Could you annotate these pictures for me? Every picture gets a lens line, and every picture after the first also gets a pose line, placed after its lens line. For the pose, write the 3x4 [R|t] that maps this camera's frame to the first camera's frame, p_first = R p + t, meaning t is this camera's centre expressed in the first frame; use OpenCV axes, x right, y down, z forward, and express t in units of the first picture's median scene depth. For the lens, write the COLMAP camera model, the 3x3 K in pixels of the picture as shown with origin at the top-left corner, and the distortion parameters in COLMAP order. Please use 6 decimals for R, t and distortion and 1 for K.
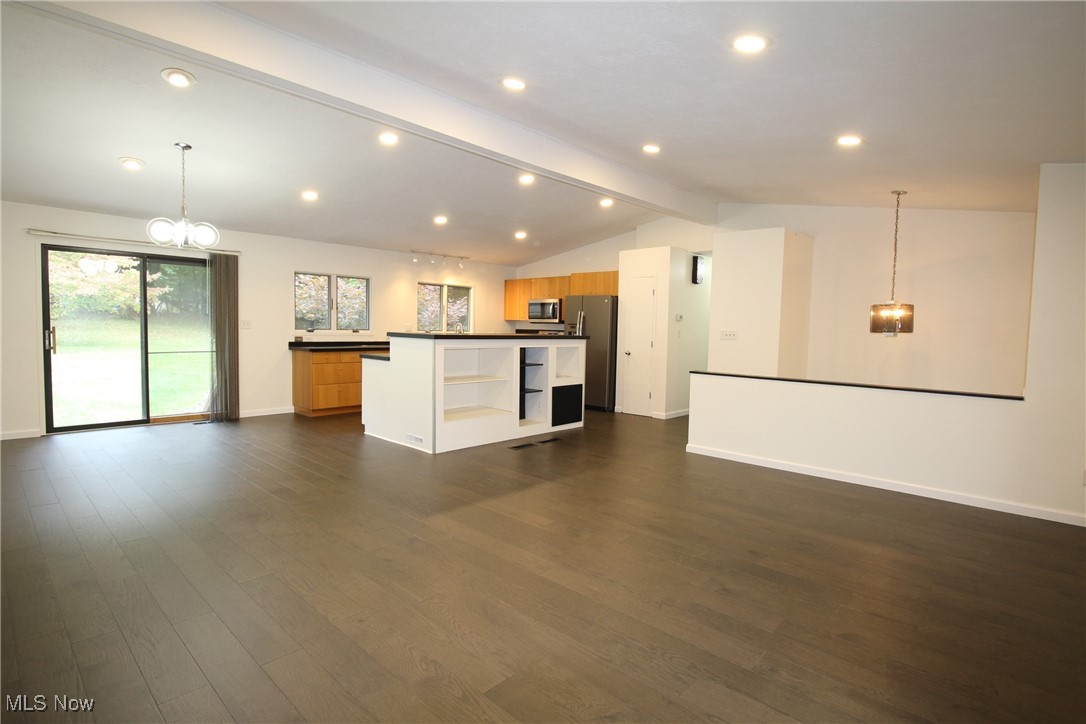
lens RADIAL K [[543.4, 0, 544.9], [0, 543.4, 359.7], [0, 0, 1]] dist [-0.001278, -0.000142]
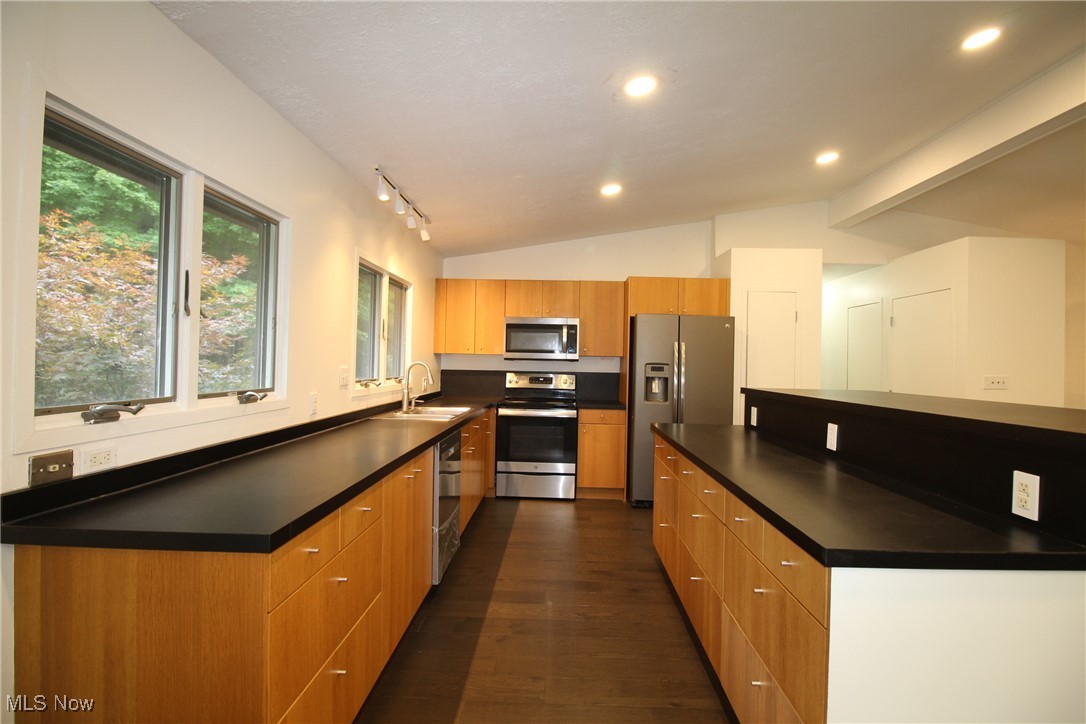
lens RADIAL K [[509.0, 0, 547.7], [0, 509.0, 354.4], [0, 0, 1]] dist [-0.003872, -0.000800]
pose [[0.748645, 0.001544, 0.662969, -0.502931], [0.036732, 0.998365, -0.043805, -0.071613], [-0.661952, 0.057147, 0.747364, 0.862377]]
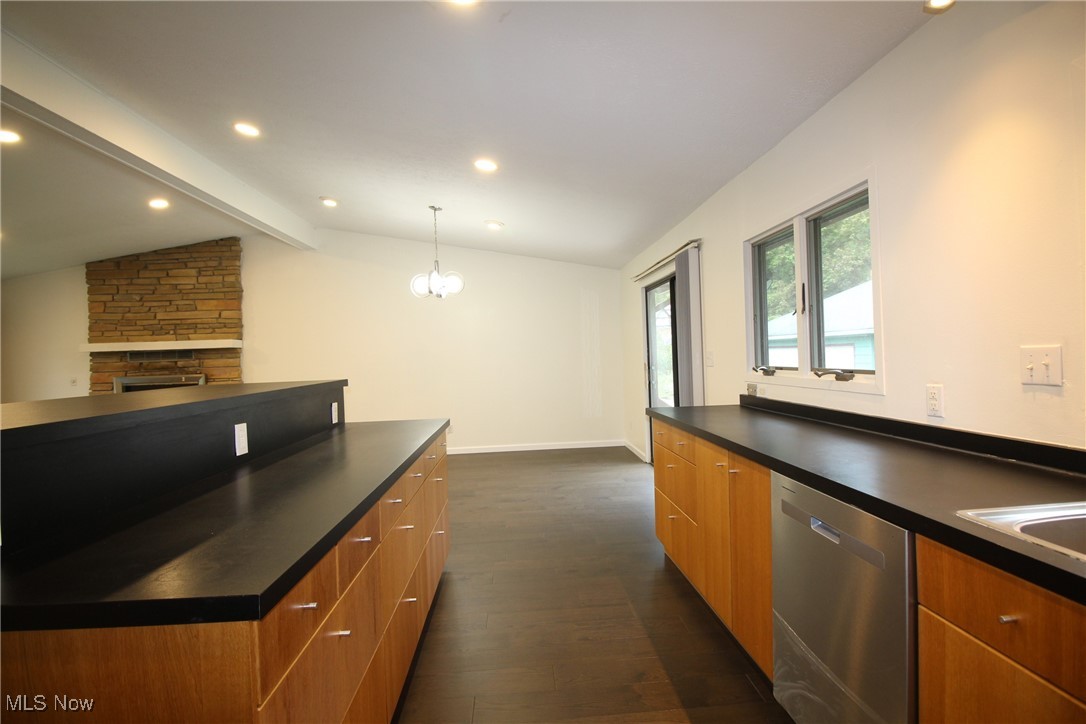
lens RADIAL K [[509.0, 0, 547.7], [0, 509.0, 354.4], [0, 0, 1]] dist [-0.003872, -0.000800]
pose [[-0.684247, -0.000211, -0.729250, -0.026155], [-0.026092, 0.999367, 0.024192, -0.083604], [0.728784, 0.035581, -0.683819, 1.328856]]
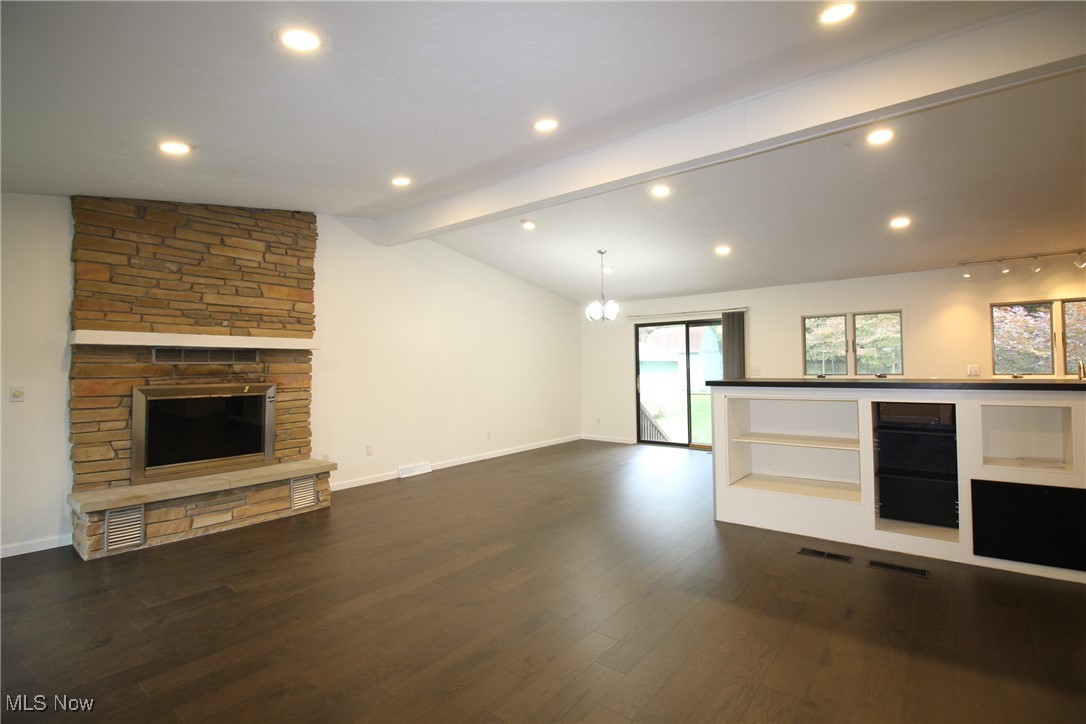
lens RADIAL K [[500.6, 0, 545.9], [0, 500.6, 356.8], [0, 0, 1]] dist [-0.000498, -0.012833]
pose [[0.089935, -0.046048, -0.994883, 0.461935], [-0.046481, 0.997648, -0.050378, -0.025254], [0.994862, 0.050774, 0.087583, 0.530900]]
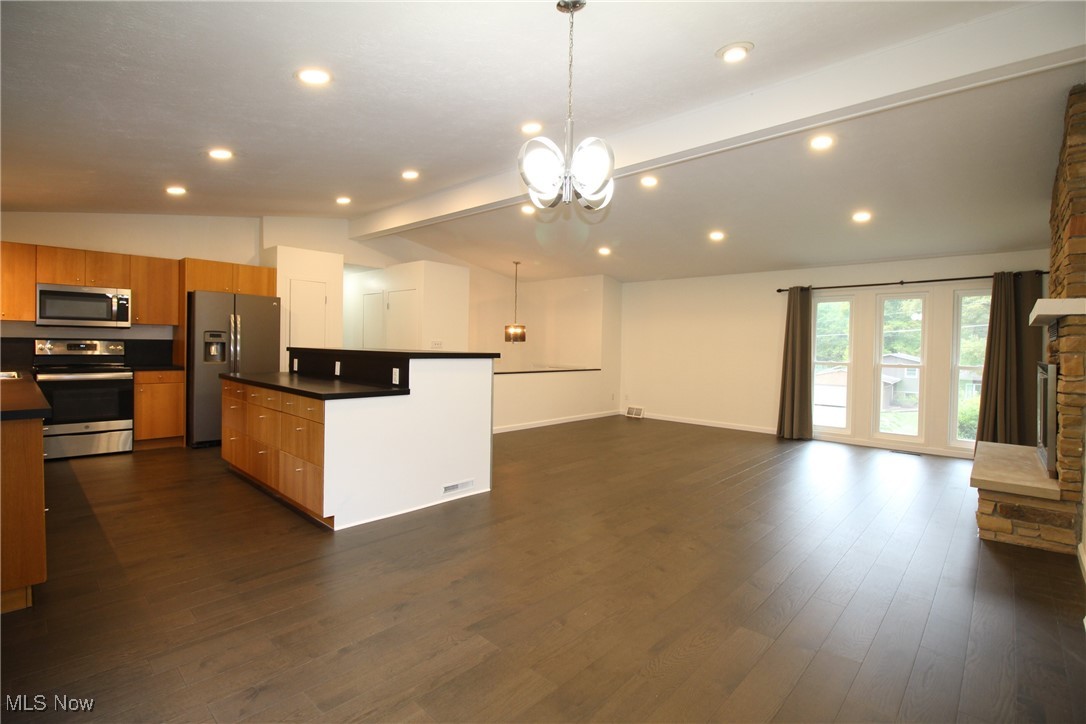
lens RADIAL K [[509.0, 0, 547.7], [0, 509.0, 354.4], [0, 0, 1]] dist [-0.003872, -0.000800]
pose [[-0.000486, -0.041980, 0.999118, -0.802735], [0.040389, 0.998302, 0.041966, -0.058358], [-0.999184, 0.040374, 0.001210, 0.715172]]
